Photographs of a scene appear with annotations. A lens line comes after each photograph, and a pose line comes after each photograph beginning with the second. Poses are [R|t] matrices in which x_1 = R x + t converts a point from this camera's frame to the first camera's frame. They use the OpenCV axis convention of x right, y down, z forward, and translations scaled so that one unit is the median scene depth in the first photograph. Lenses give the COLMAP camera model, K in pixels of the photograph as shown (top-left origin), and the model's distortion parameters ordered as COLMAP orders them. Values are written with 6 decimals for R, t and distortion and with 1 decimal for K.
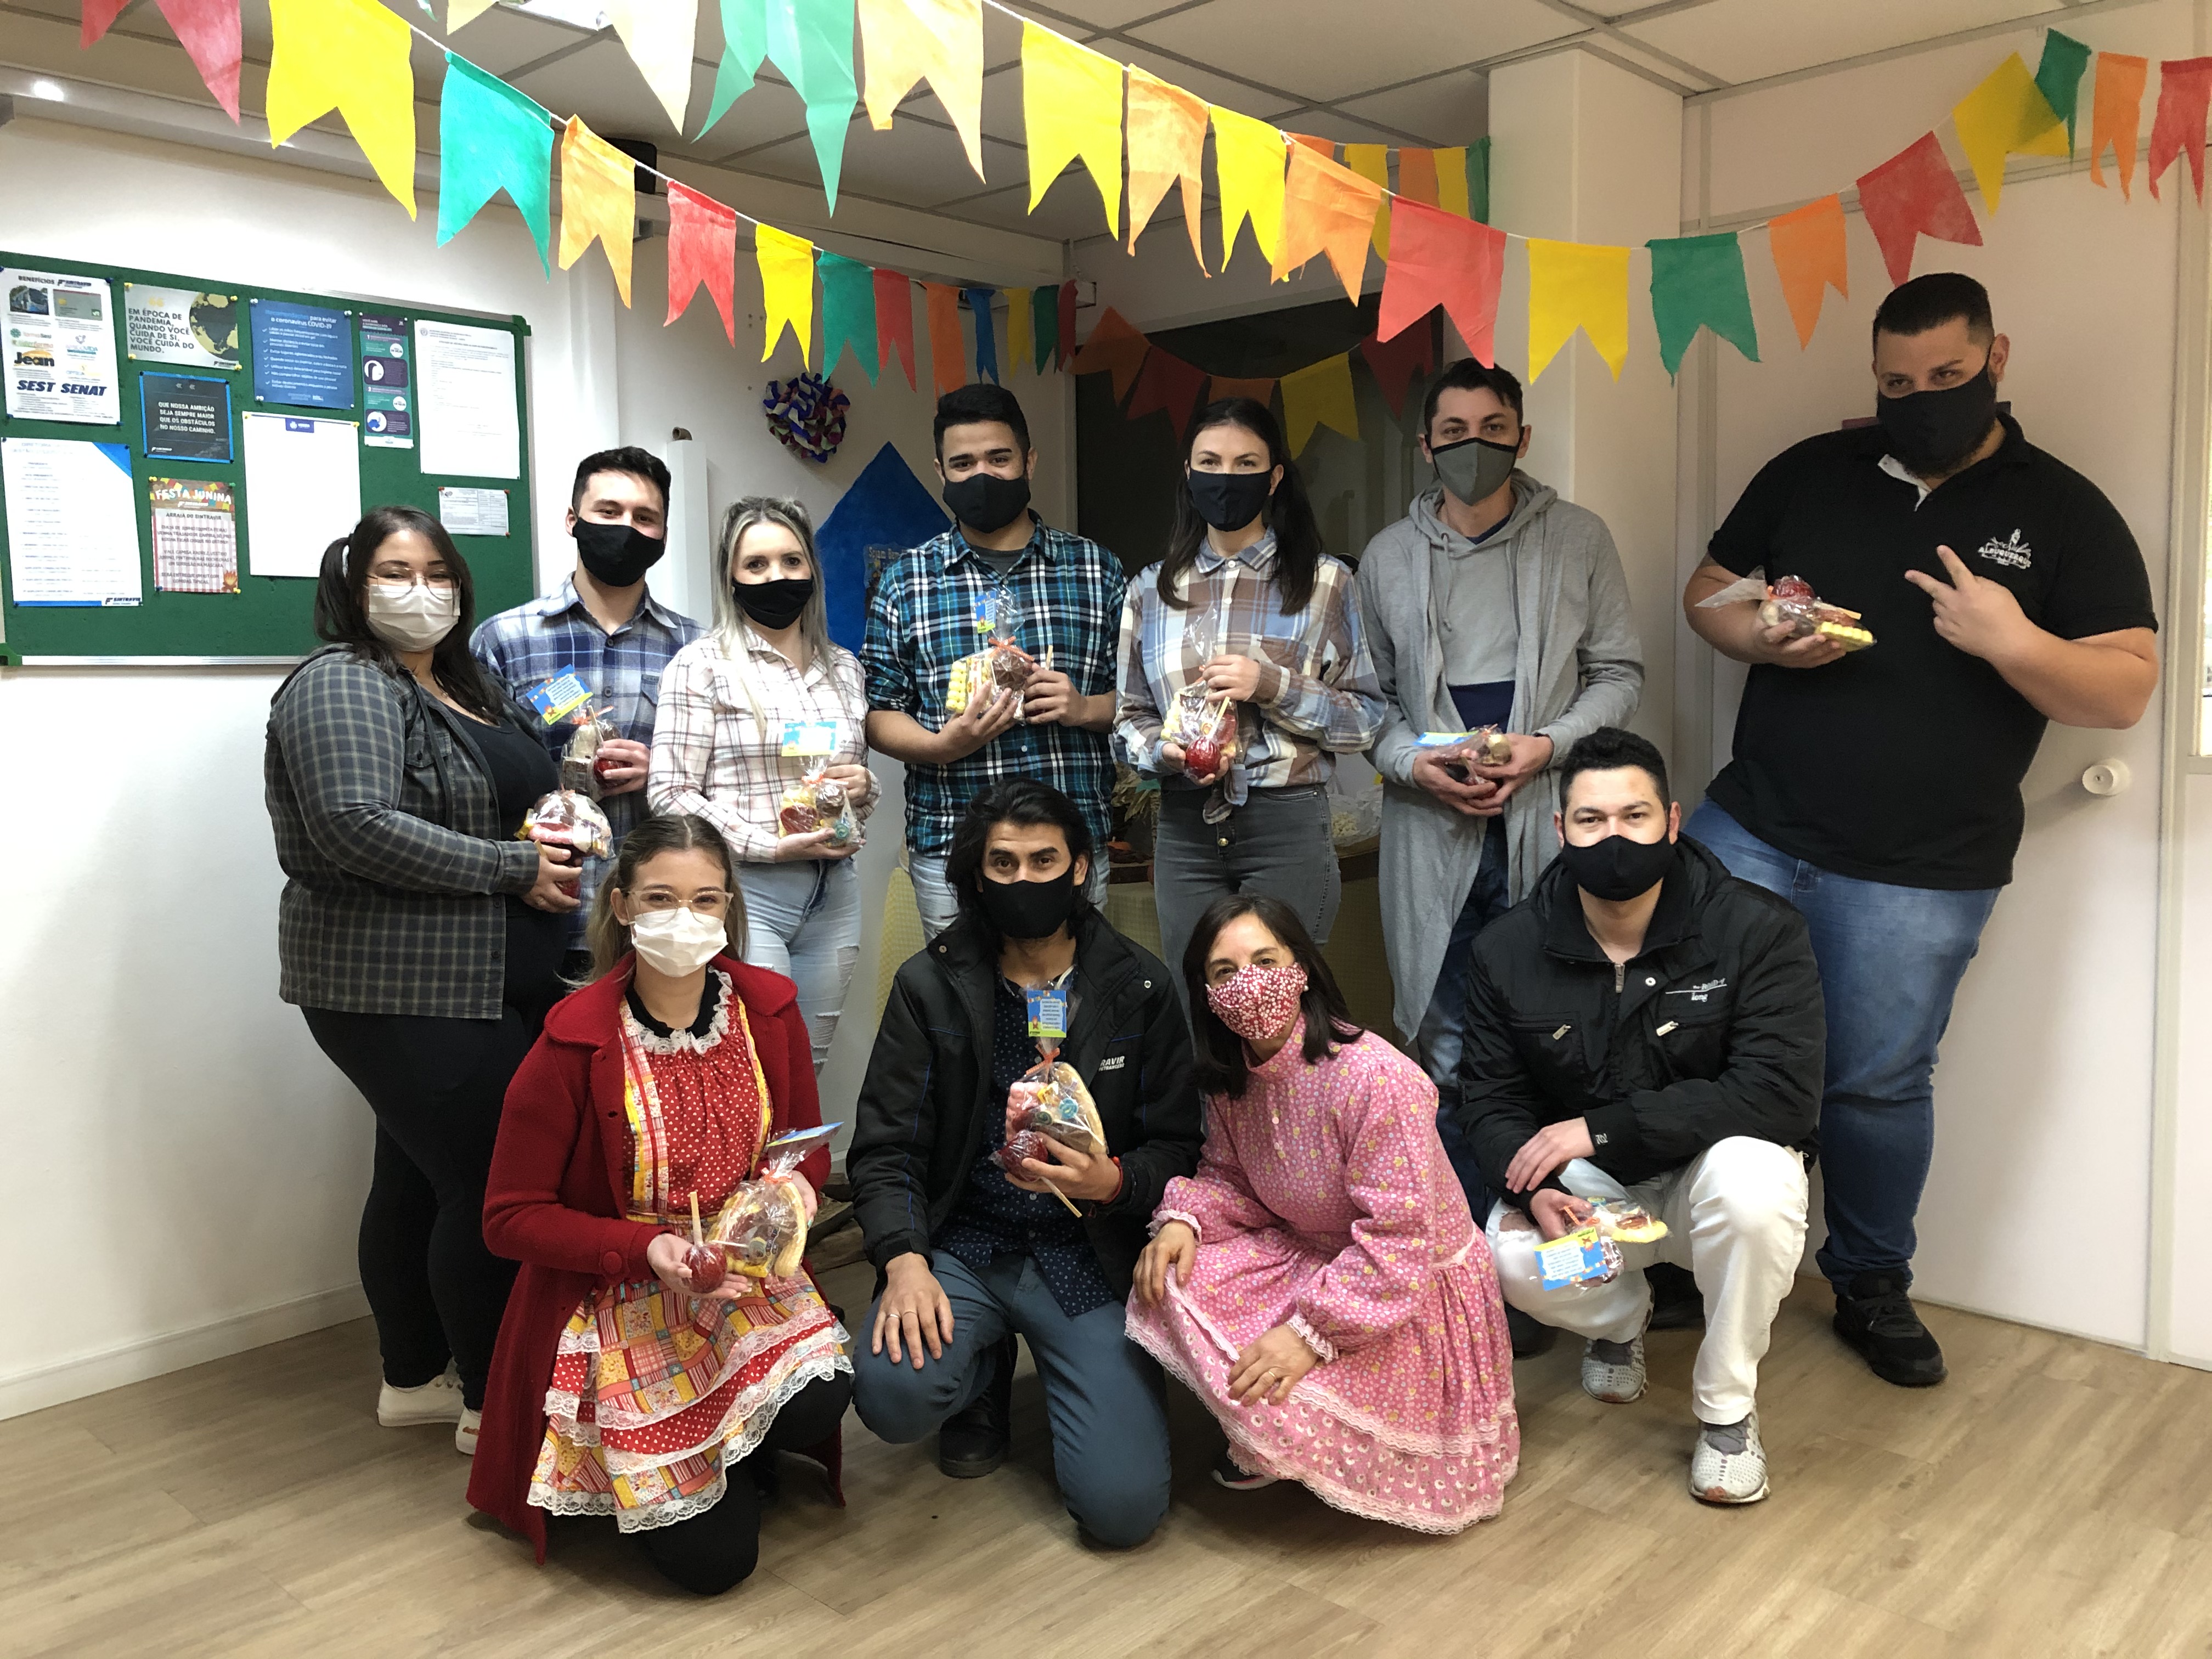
lens RADIAL K [[1809.4, 0, 1090.6], [0, 1809.4, 839.0], [0, 0, 1]] dist [0.019207, -0.006209]
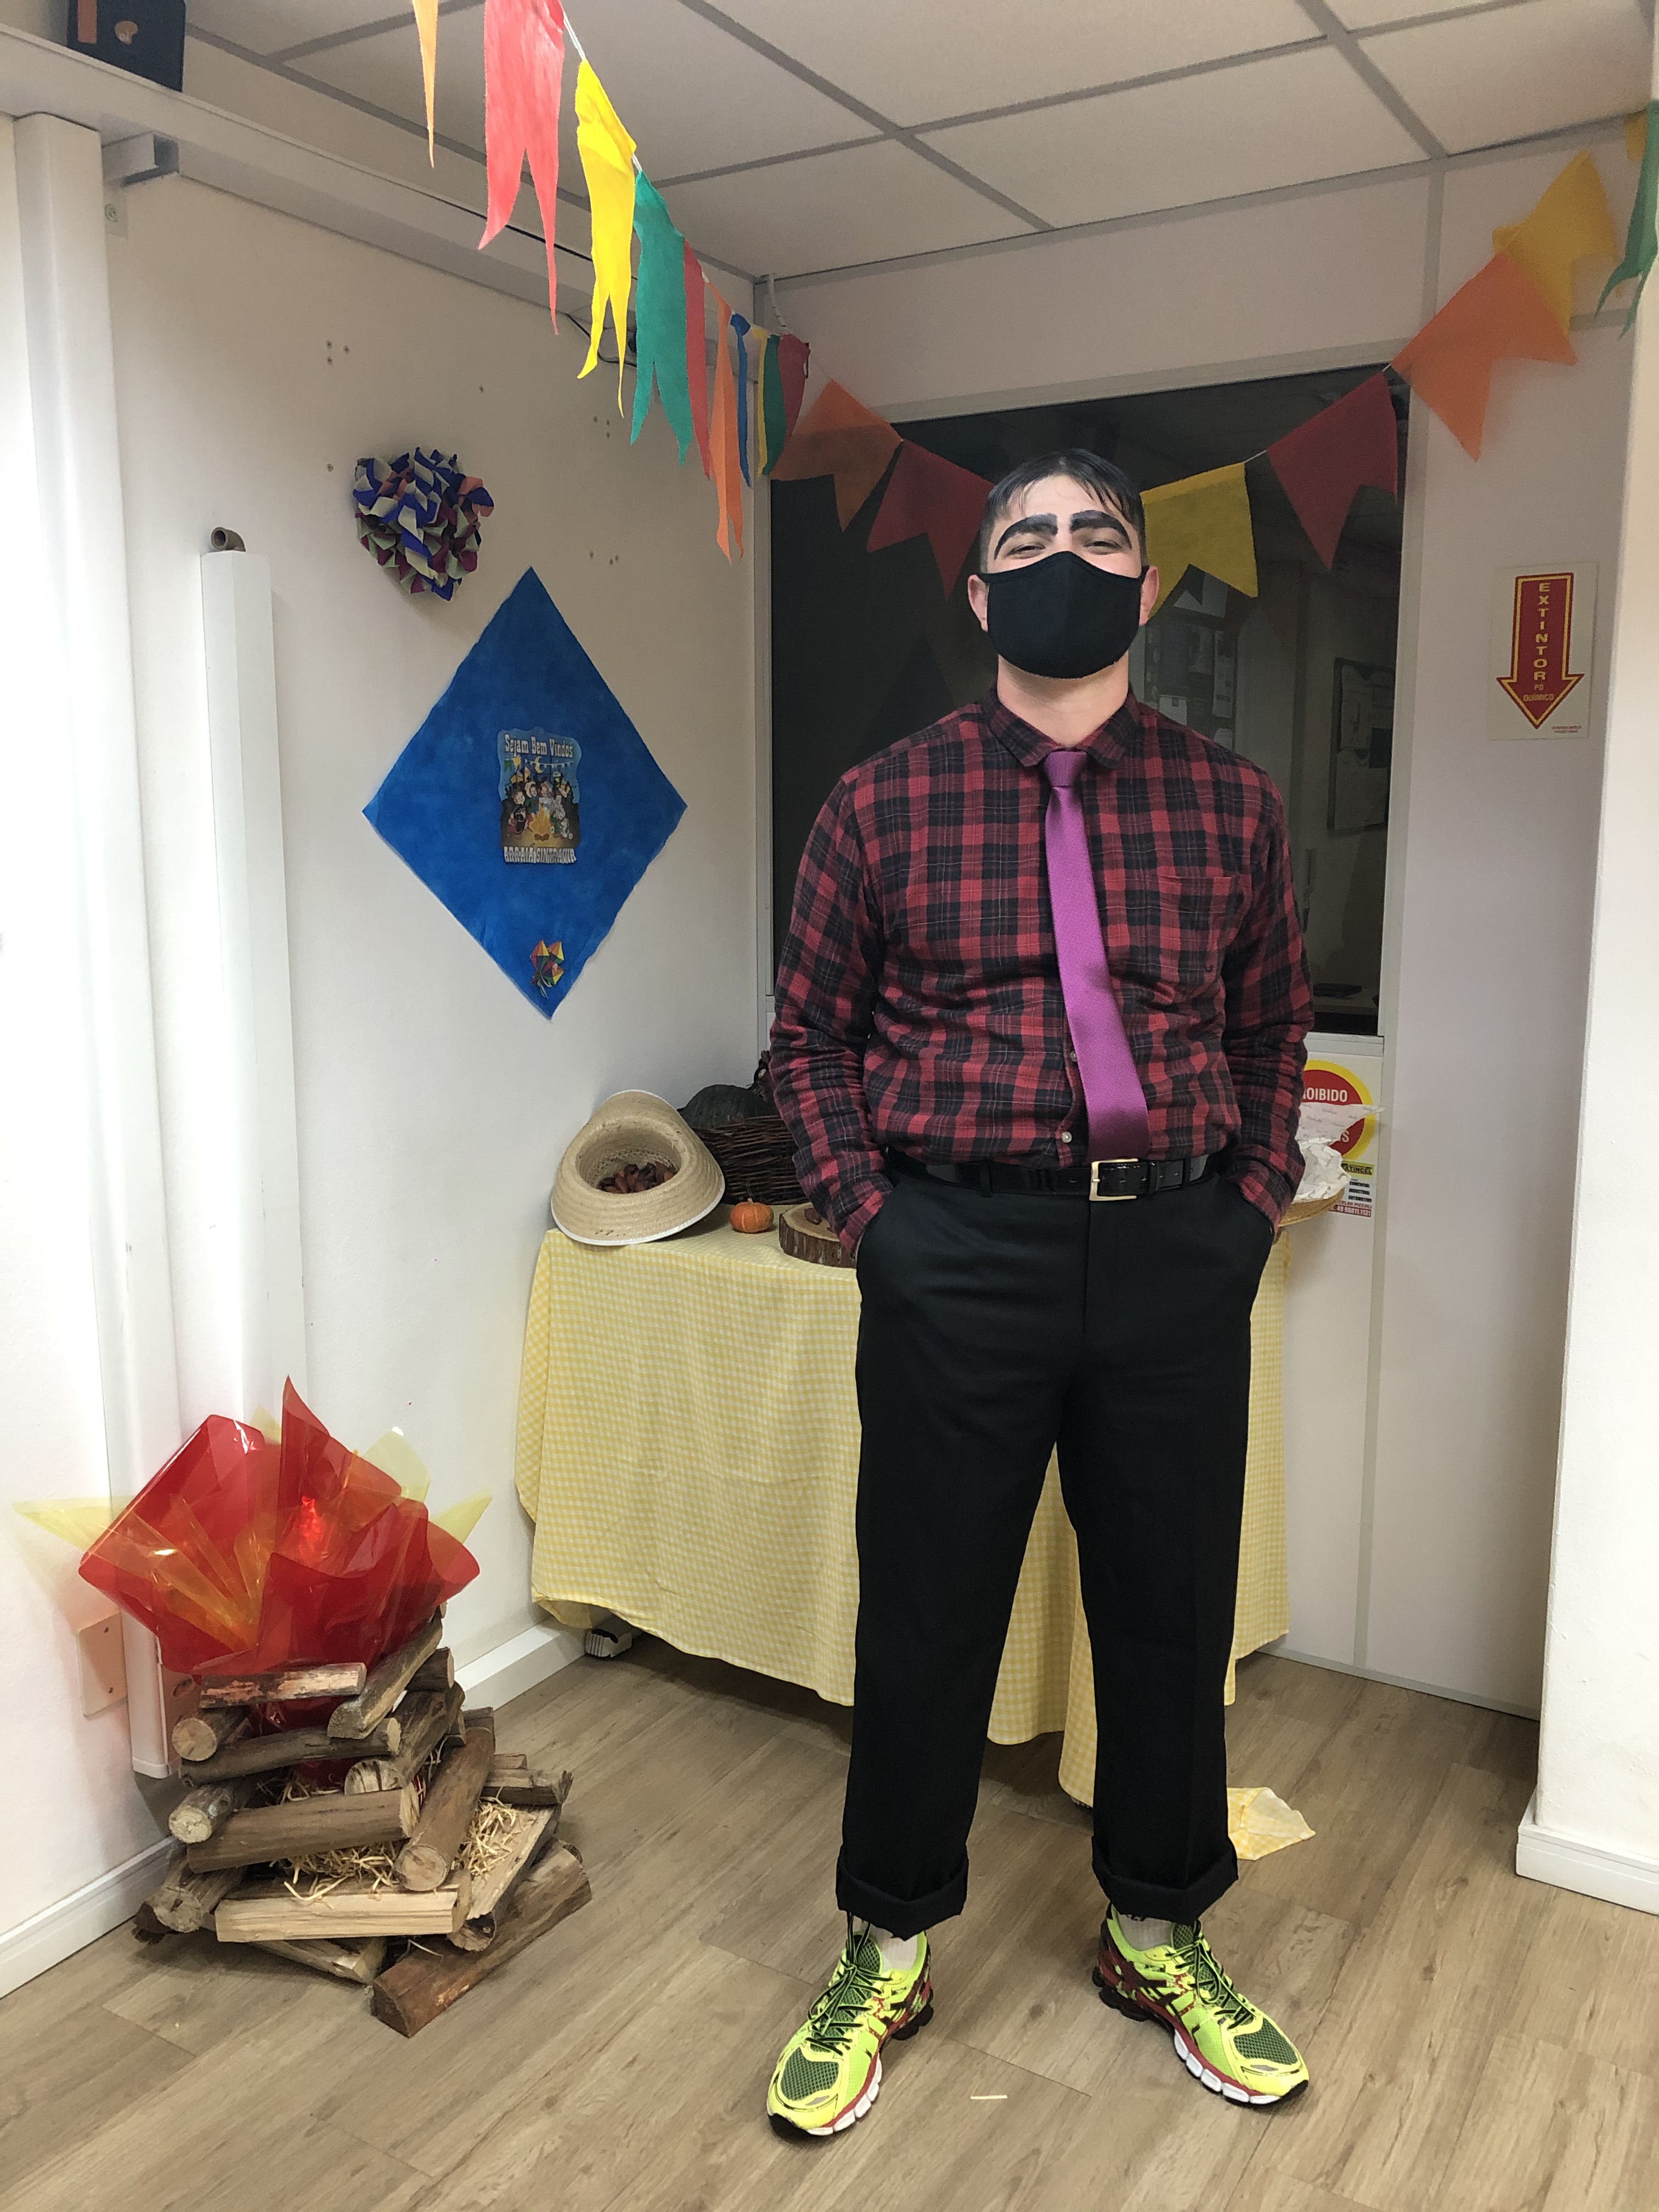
lens RADIAL K [[1809.4, 0, 843.3], [0, 1809.4, 1103.6], [0, 0, 1]] dist [0.019207, -0.006209]
pose [[0.977920, -0.018320, 0.208173, -0.199341], [0.005250, 0.997989, 0.063163, -0.101106], [-0.208912, -0.060675, 0.976050, 0.486522]]
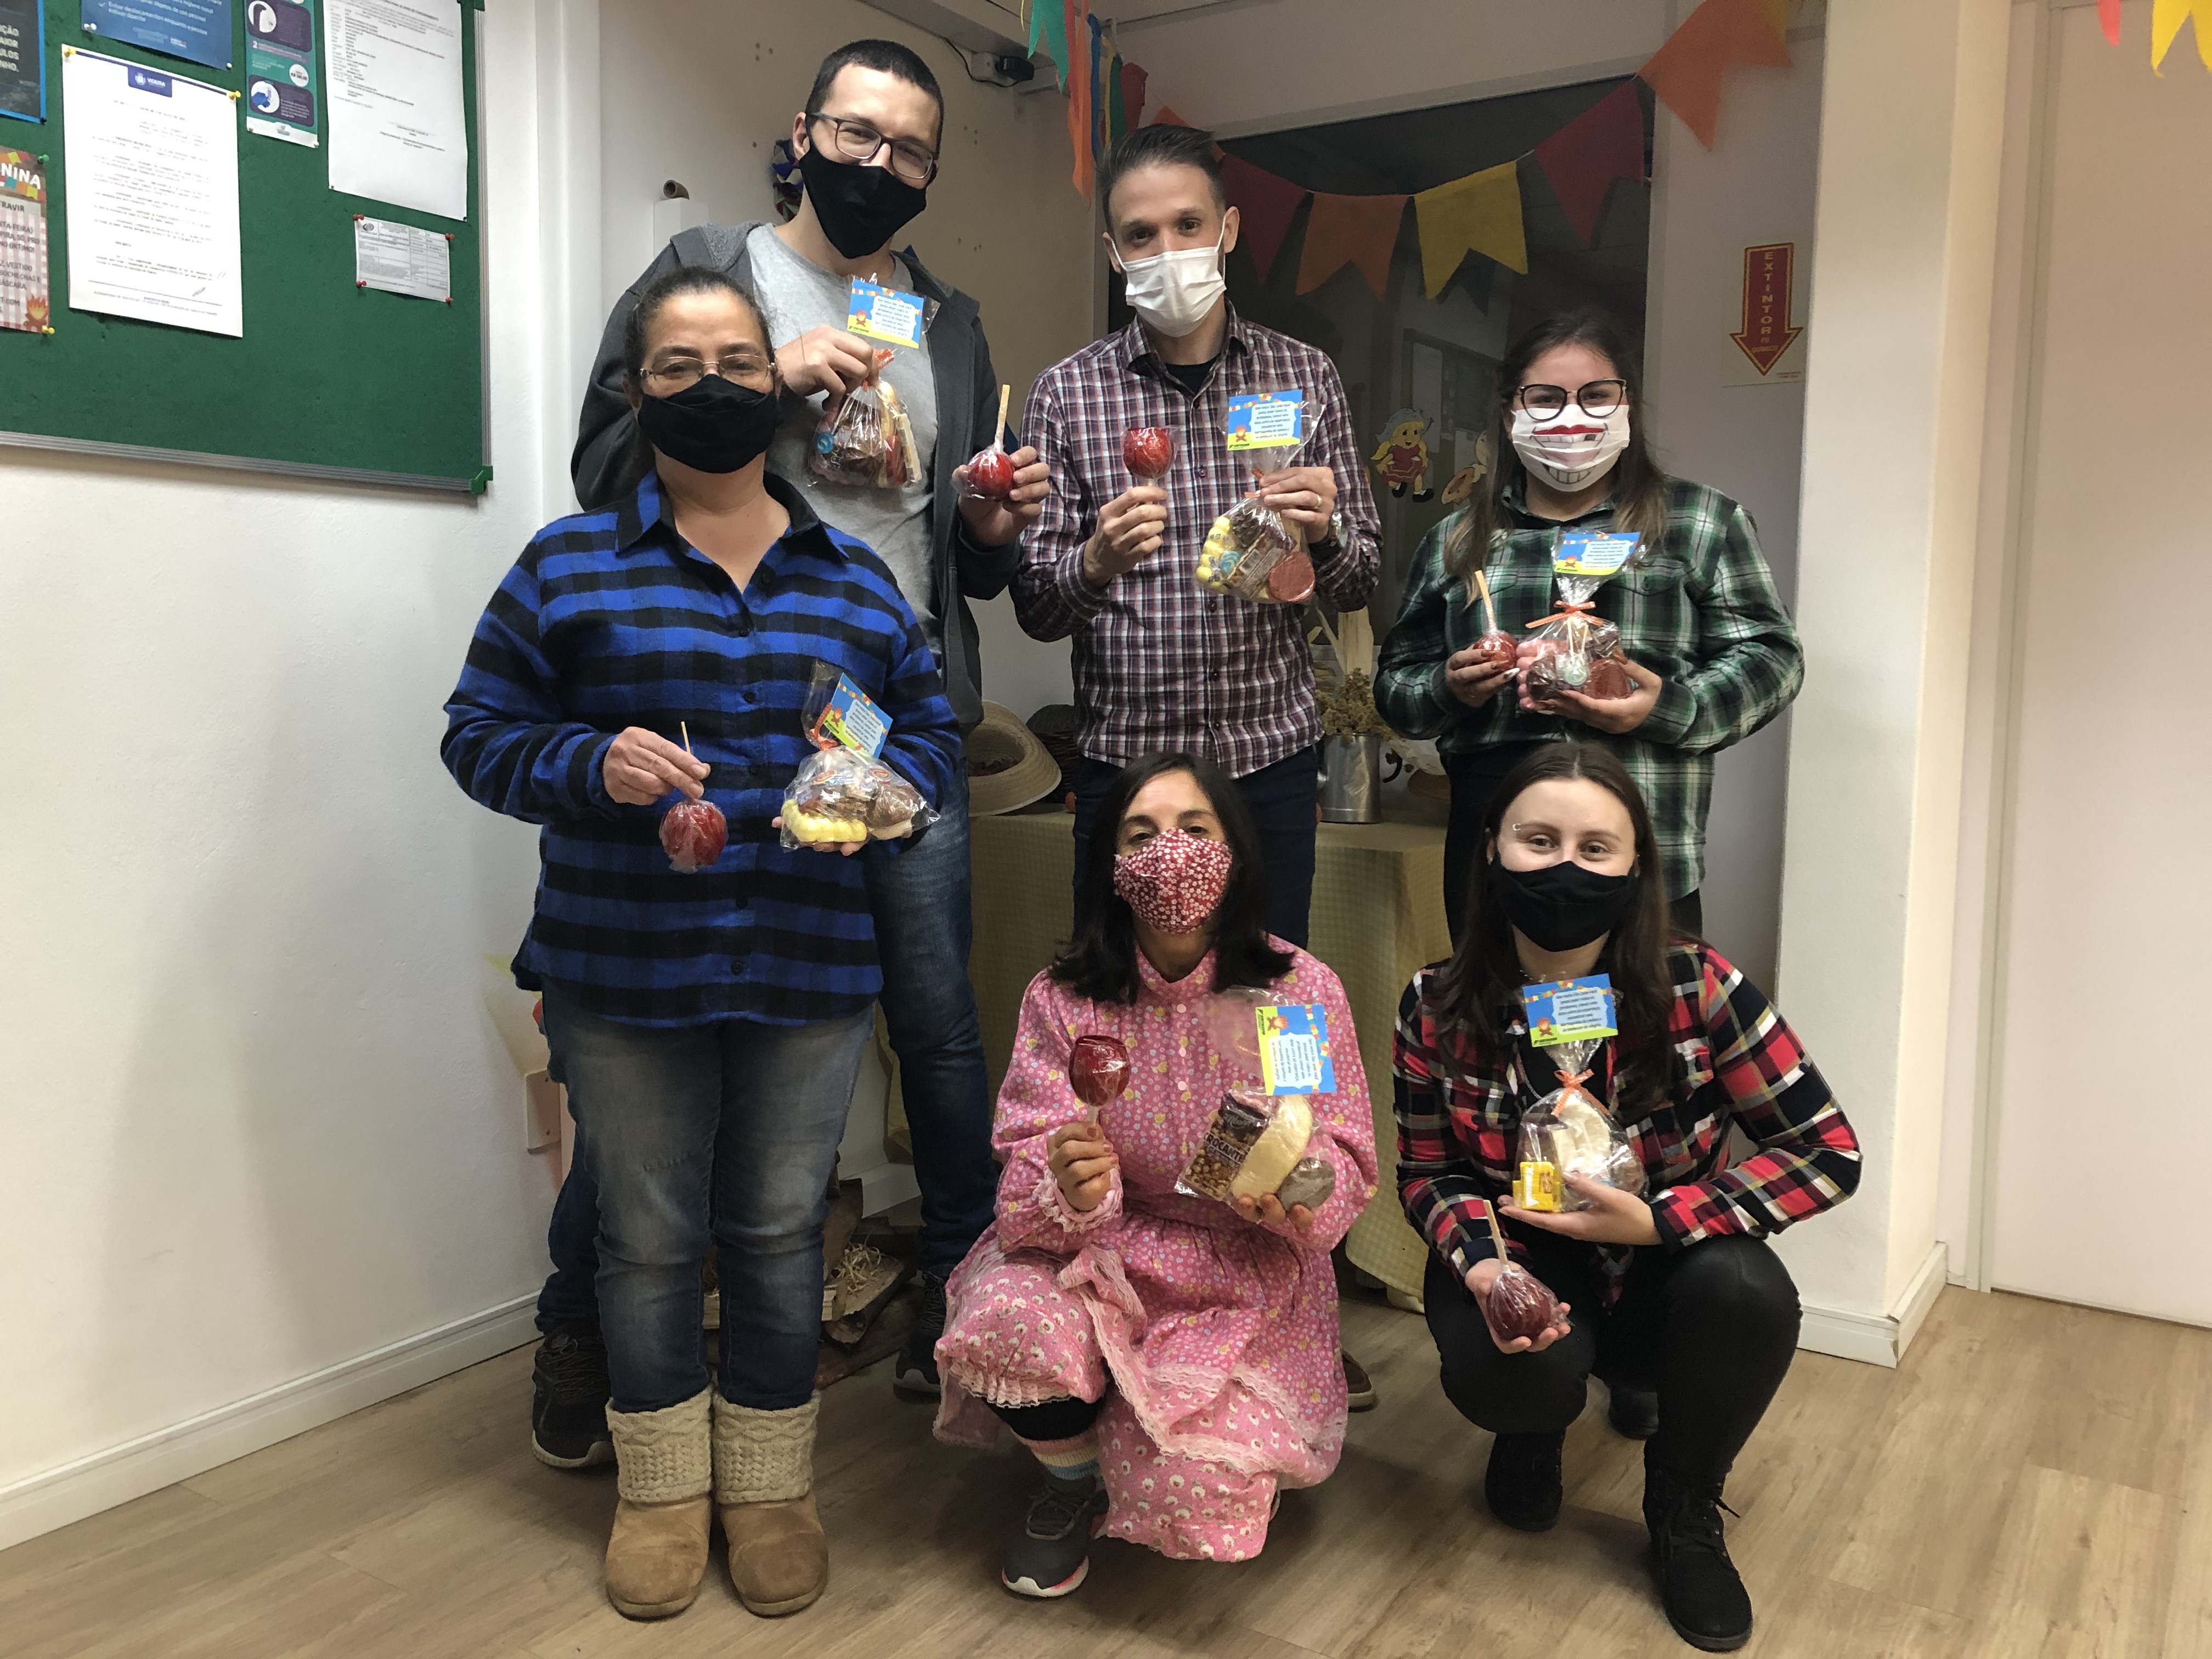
lens RADIAL K [[1809.4, 0, 1086.1], [0, 1809.4, 834.5], [0, 0, 1]] dist [0.019207, -0.006209]
pose [[0.985195, 0.010025, 0.171142, -0.236155], [-0.010946, 0.999930, 0.004436, 0.031886], [-0.171086, -0.006244, 0.985236, 0.338646]]
